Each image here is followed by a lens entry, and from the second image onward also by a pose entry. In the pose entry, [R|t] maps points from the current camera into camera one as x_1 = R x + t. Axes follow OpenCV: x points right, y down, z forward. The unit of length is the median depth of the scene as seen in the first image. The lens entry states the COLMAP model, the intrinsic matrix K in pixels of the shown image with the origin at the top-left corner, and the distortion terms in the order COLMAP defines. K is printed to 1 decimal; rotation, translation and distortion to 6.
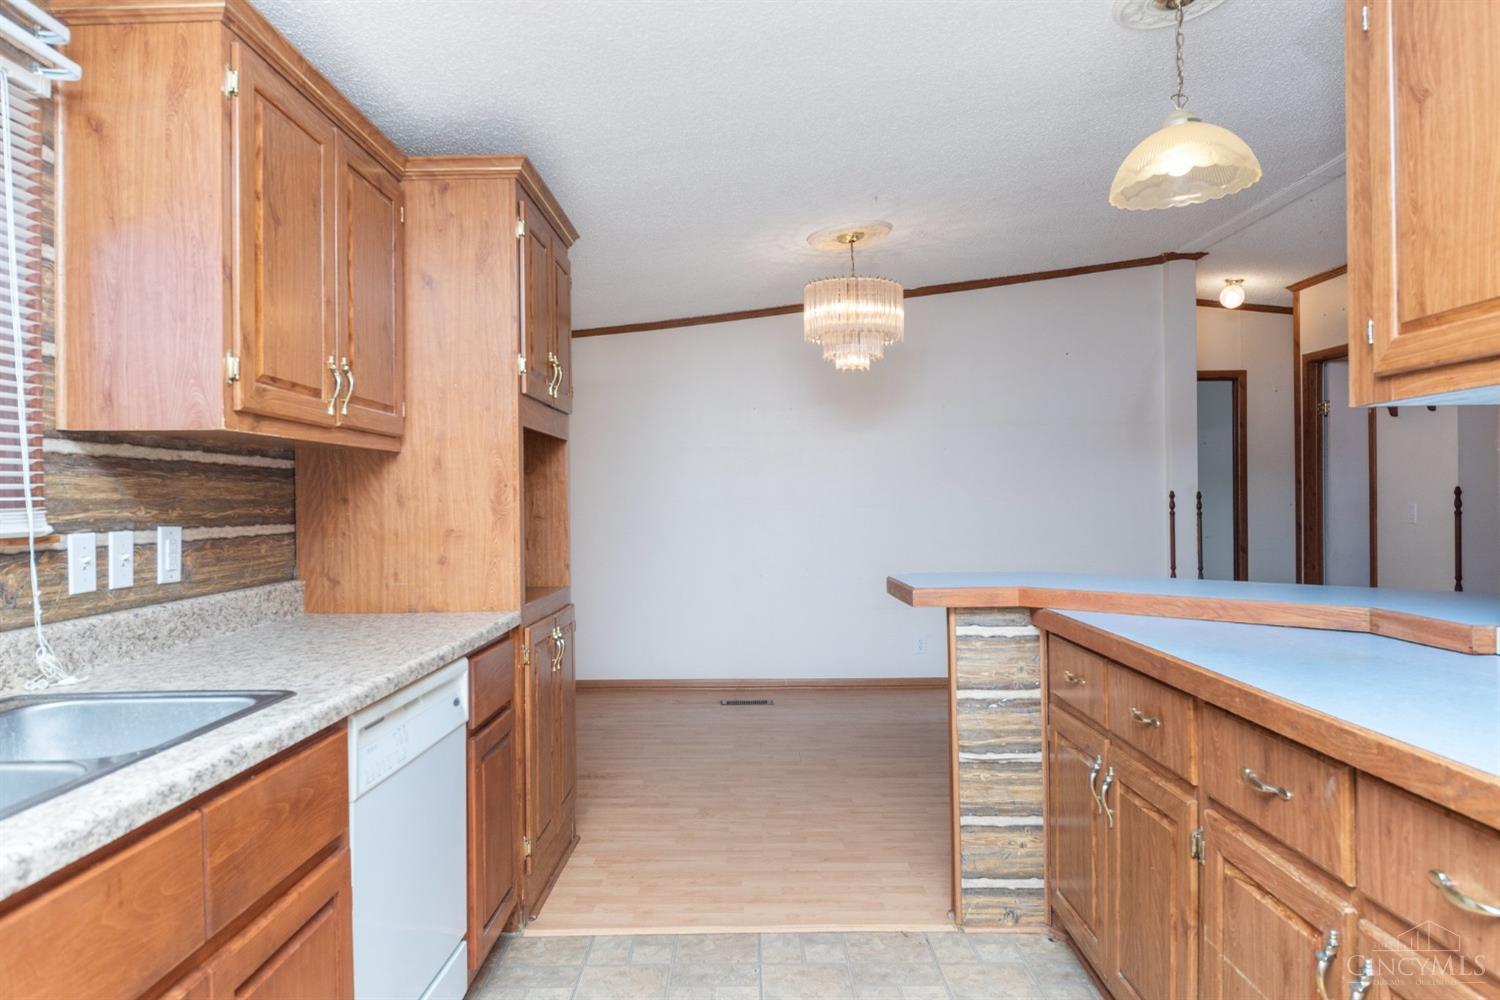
lens RADIAL K [[1033.9, 0, 749.0], [0, 1033.9, 498.9], [0, 0, 1]] dist [0.010899, 0.003034]
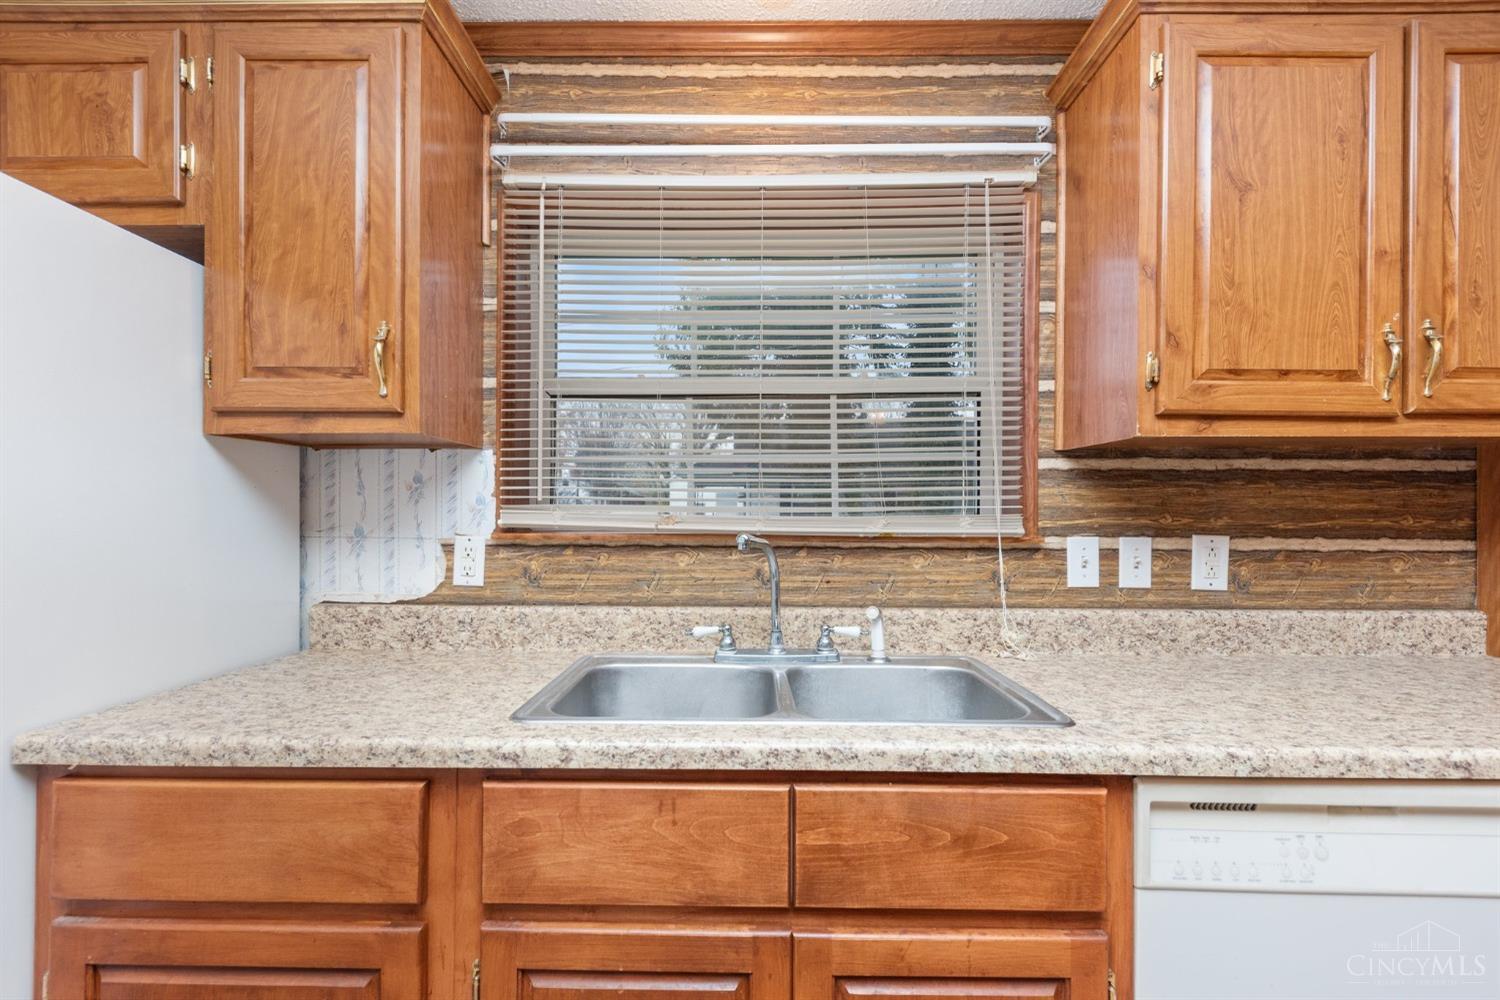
lens RADIAL K [[677.0, 0, 750.4], [0, 677.0, 506.8], [0, 0, 1]] dist [-0.000044, -0.000058]
pose [[-0.018998, 0.002125, -0.999817, 0.120964], [-0.004645, 0.999987, 0.002214, -0.000363], [0.999809, 0.004686, -0.018988, 0.597530]]
